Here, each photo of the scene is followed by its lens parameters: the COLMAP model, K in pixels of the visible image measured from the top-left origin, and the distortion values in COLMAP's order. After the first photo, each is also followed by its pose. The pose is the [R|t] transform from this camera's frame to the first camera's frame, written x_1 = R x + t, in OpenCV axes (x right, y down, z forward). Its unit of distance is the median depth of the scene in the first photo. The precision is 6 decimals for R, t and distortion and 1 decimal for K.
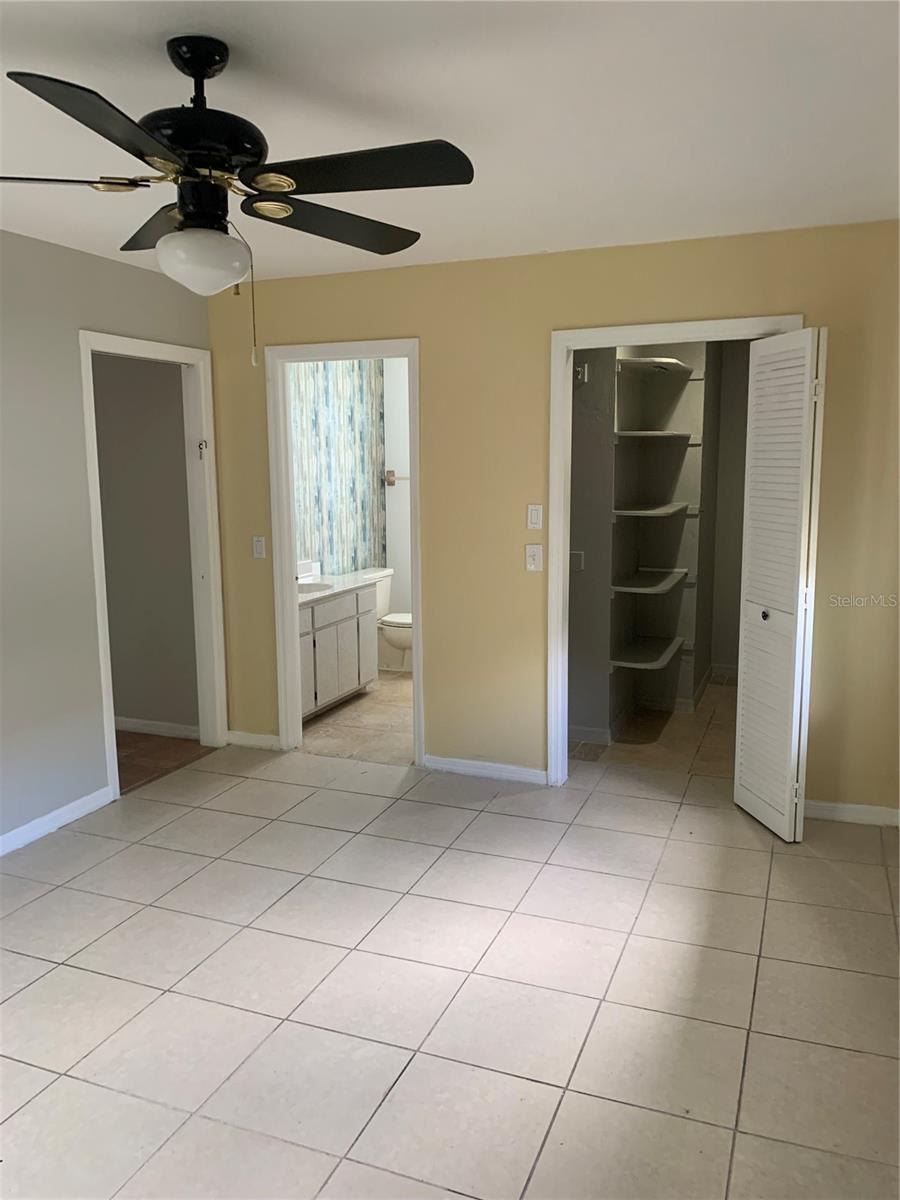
lens RADIAL K [[927.2, 0, 450.0], [0, 927.2, 600.0], [0, 0, 1]] dist [0.005359, 0.002211]
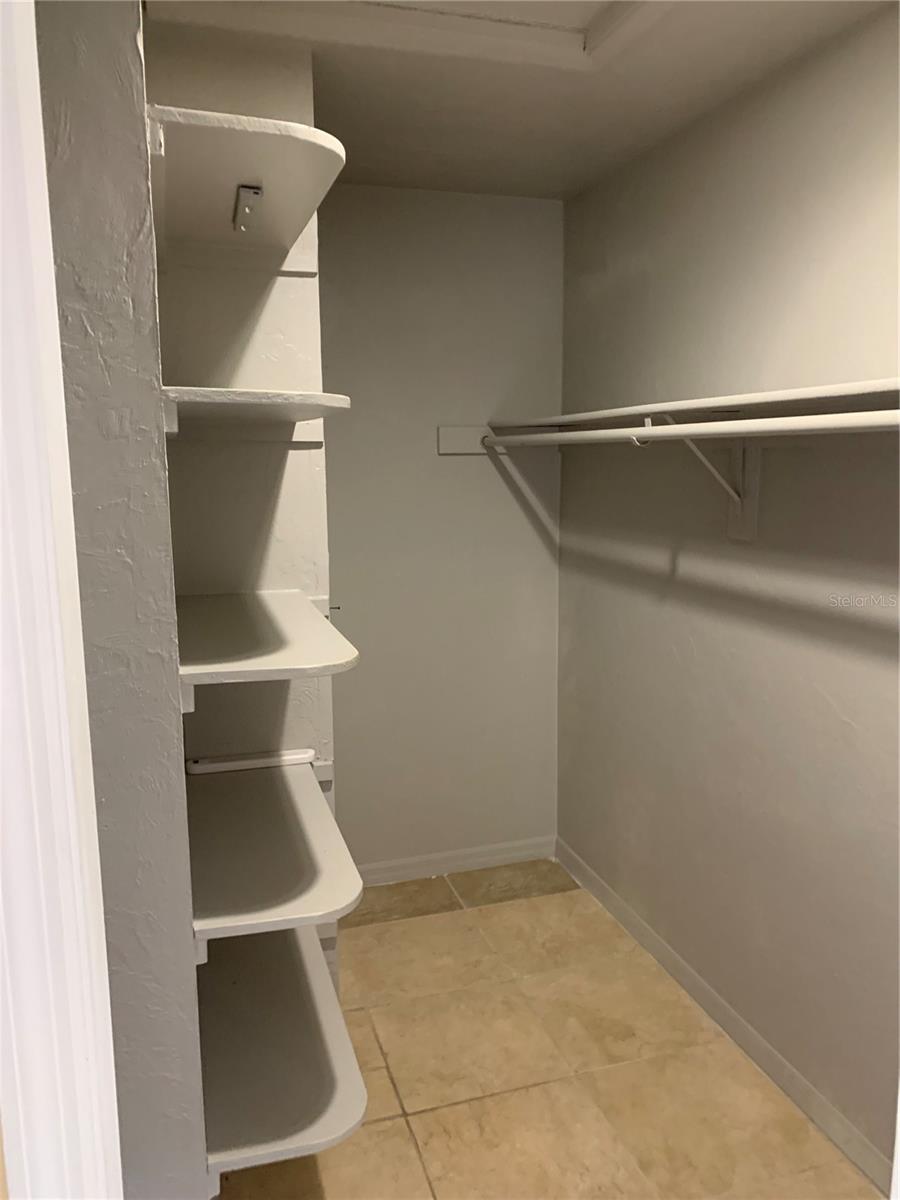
lens RADIAL K [[901.5, 0, 450.0], [0, 901.5, 600.0], [0, 0, 1]] dist [0.015970, 0.001815]
pose [[0.773536, -0.106696, 0.624706, 0.065272], [0.111017, 0.993297, 0.032183, -0.107915], [-0.623953, 0.044458, 0.780197, 0.672725]]
